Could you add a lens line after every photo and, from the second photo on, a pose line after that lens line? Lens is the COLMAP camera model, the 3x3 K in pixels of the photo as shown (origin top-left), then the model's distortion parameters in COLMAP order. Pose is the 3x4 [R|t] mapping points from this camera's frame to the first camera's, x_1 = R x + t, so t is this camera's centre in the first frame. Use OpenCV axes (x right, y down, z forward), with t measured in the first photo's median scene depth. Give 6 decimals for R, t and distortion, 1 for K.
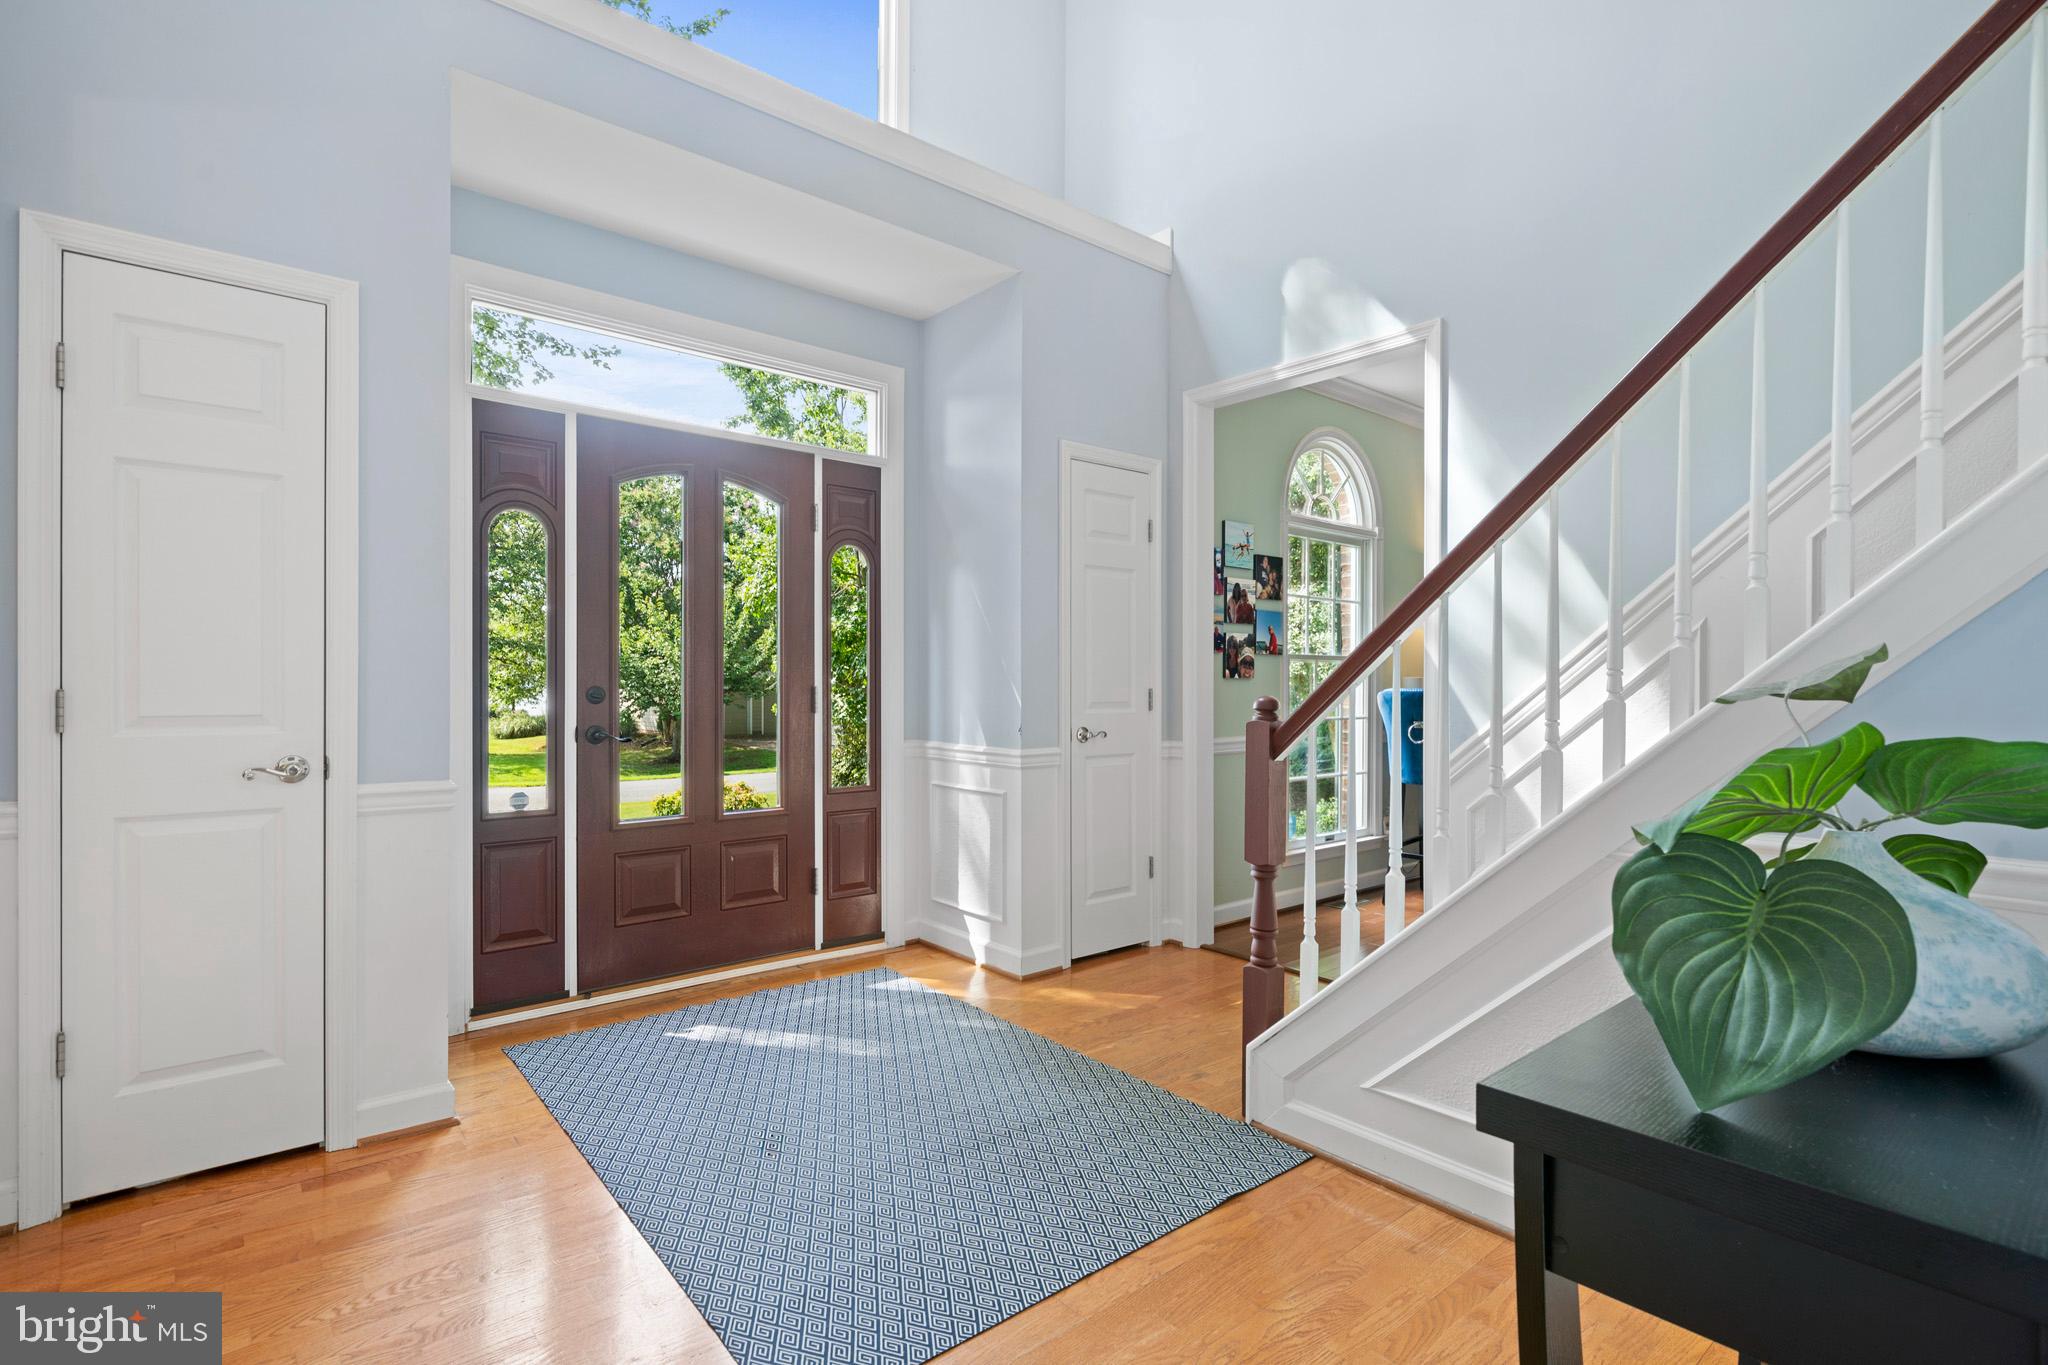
lens RADIAL K [[971.1, 0, 1029.0], [0, 971.1, 685.7], [0, 0, 1]] dist [-0.002406, 0.001254]
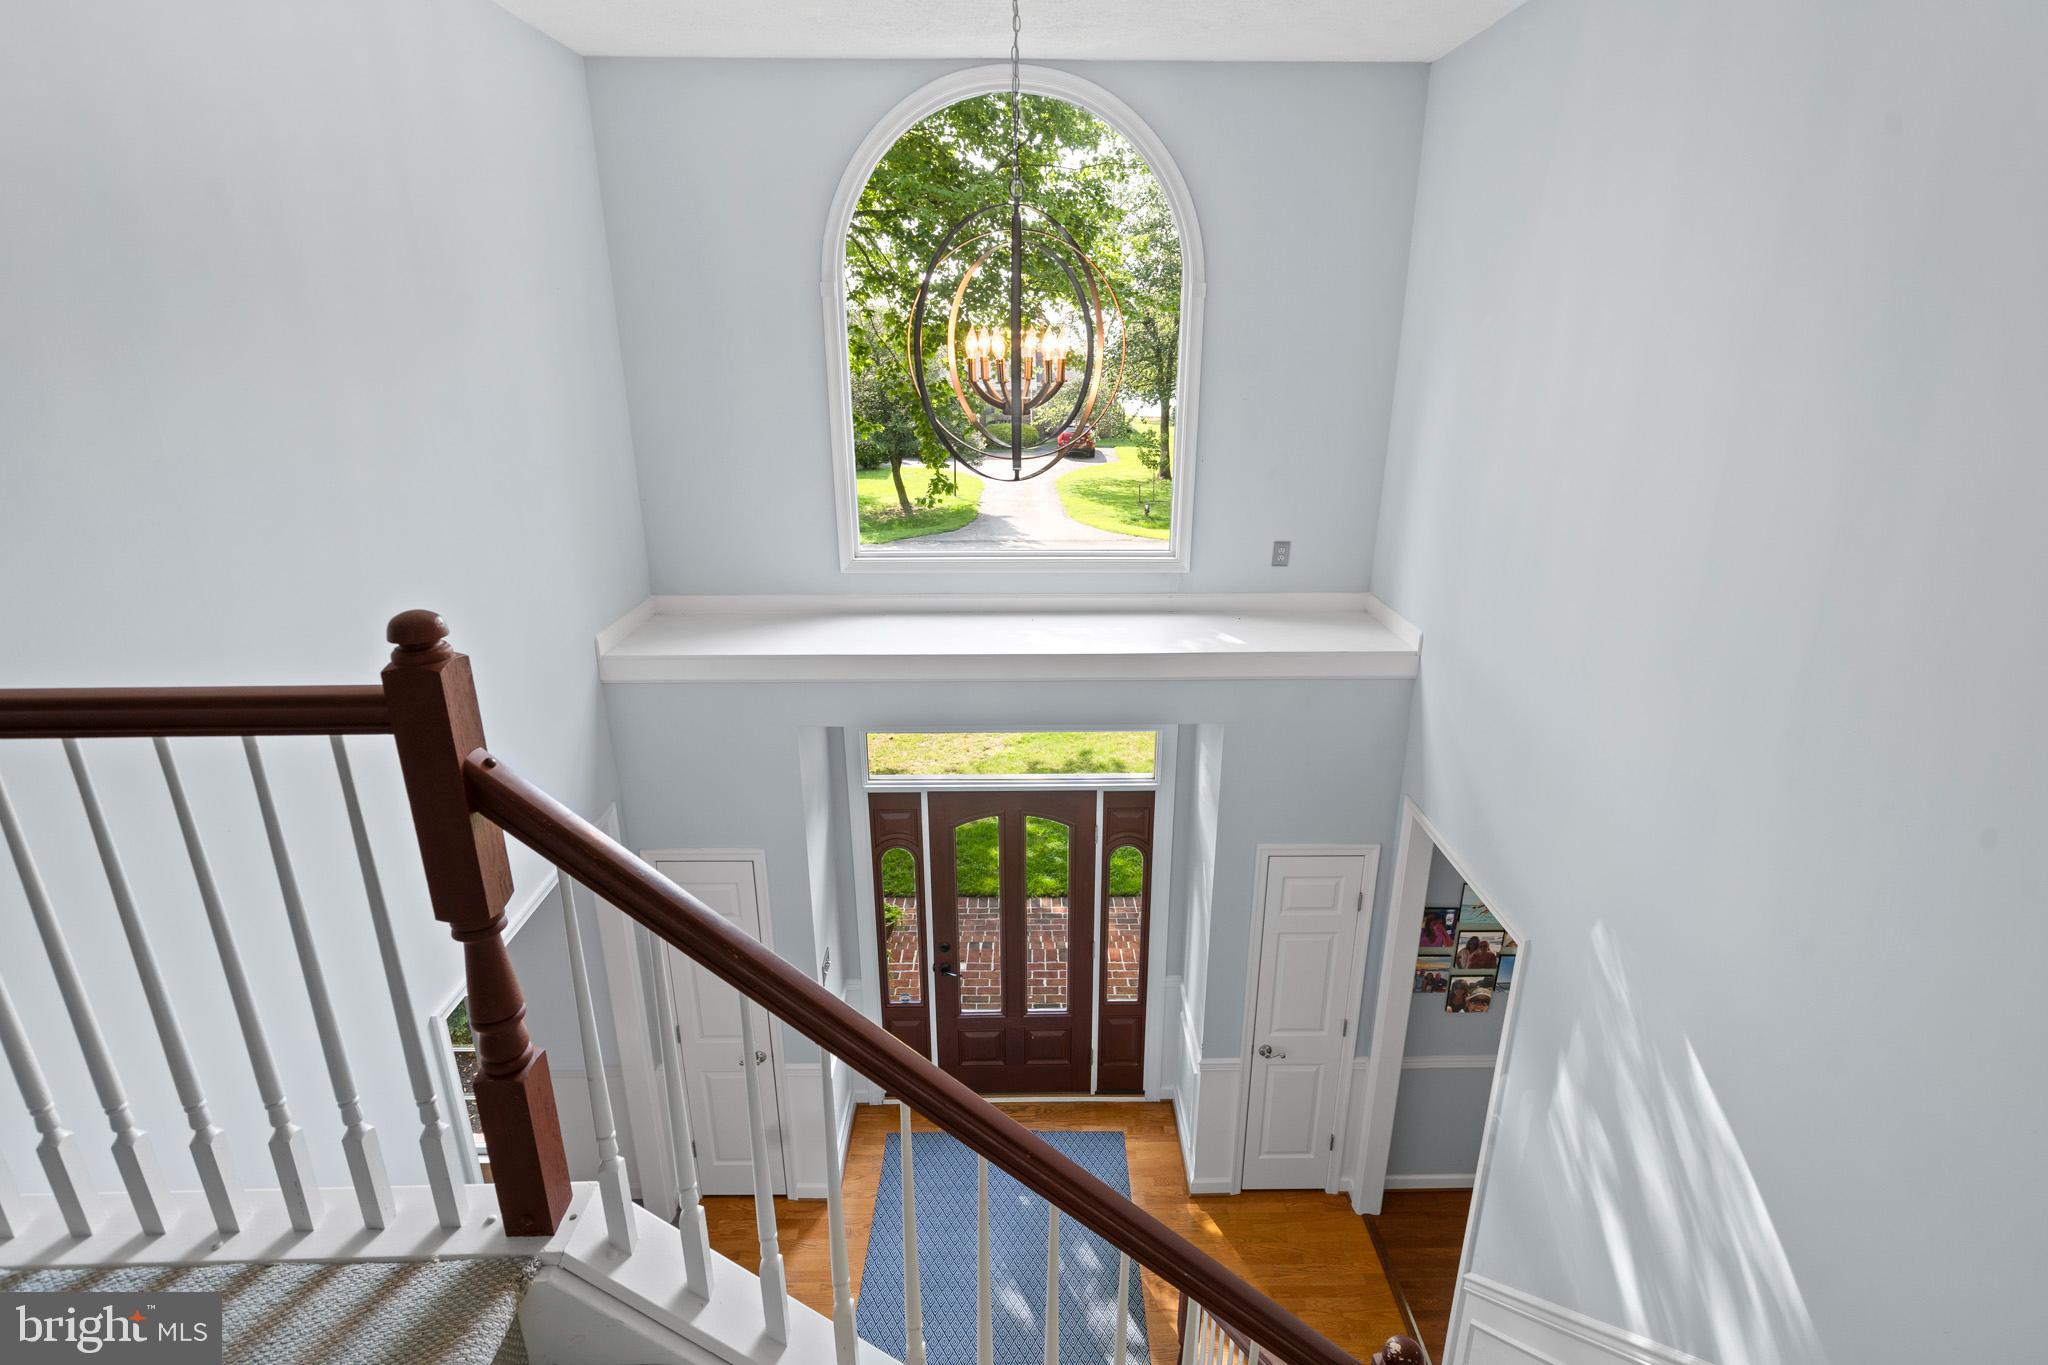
lens RADIAL K [[995.3, 0, 1035.0], [0, 995.3, 691.5], [0, 0, 1]] dist [0.000827, 0.000182]
pose [[0.773237, 0.205261, -0.599977, 0.502559], [0.000397, 0.946005, 0.324153, -0.806307], [0.634117, -0.250885, 0.731404, -0.014279]]
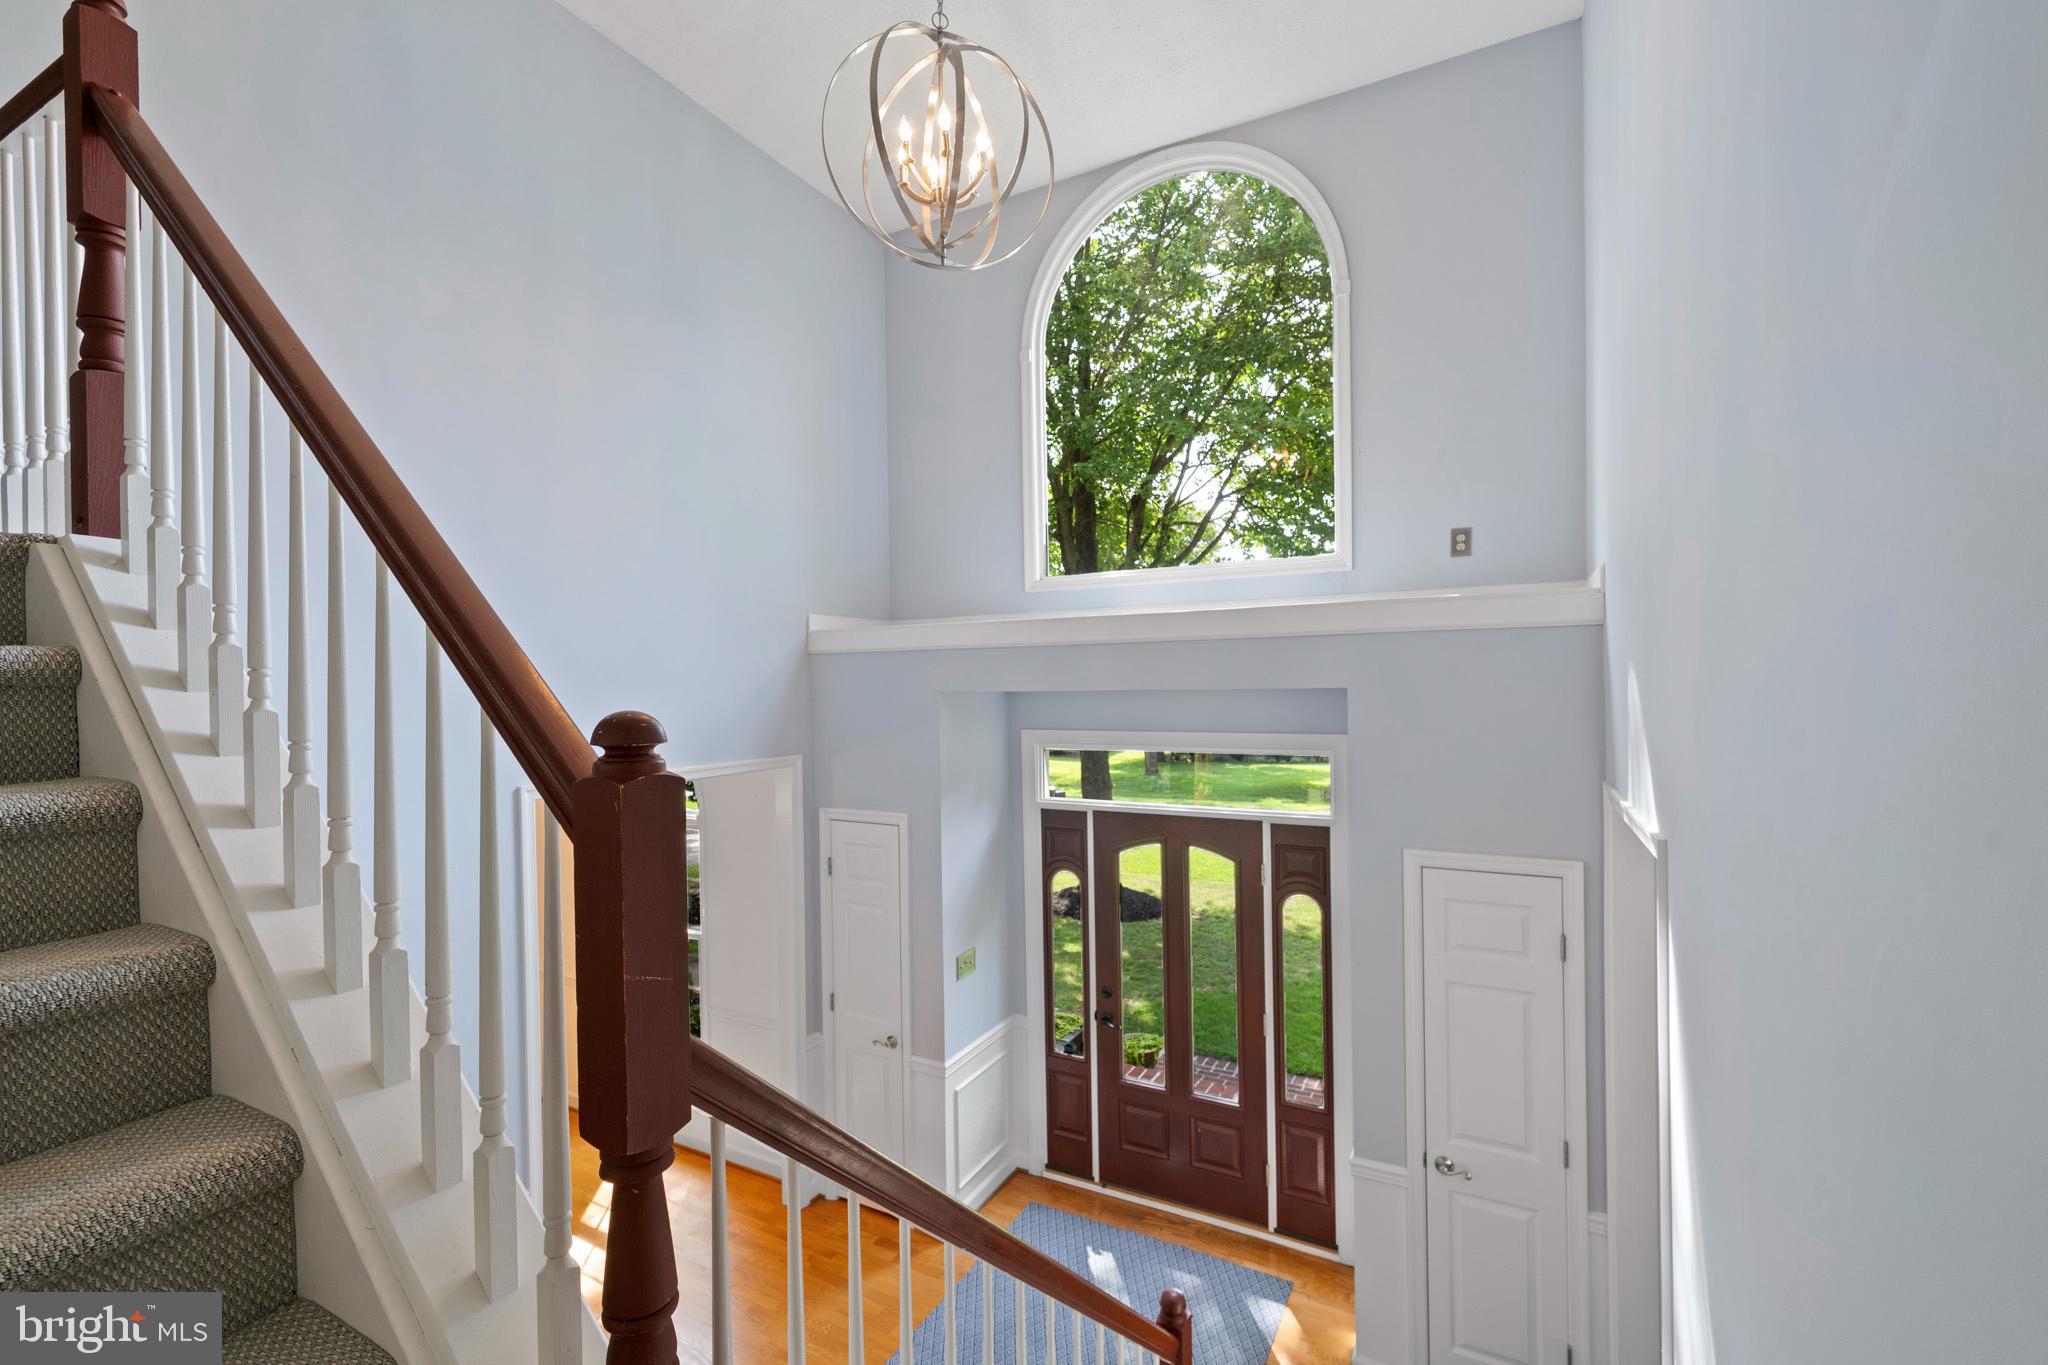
lens RADIAL K [[865.6, 0, 1032.4], [0, 865.6, 683.6], [0, 0, 1]] dist [-0.015850, 0.000184]
pose [[0.364548, -0.008256, -0.931148, 0.675193], [0.012665, 0.999912, -0.003908, -0.408192], [0.931098, -0.010368, 0.364621, 0.344003]]
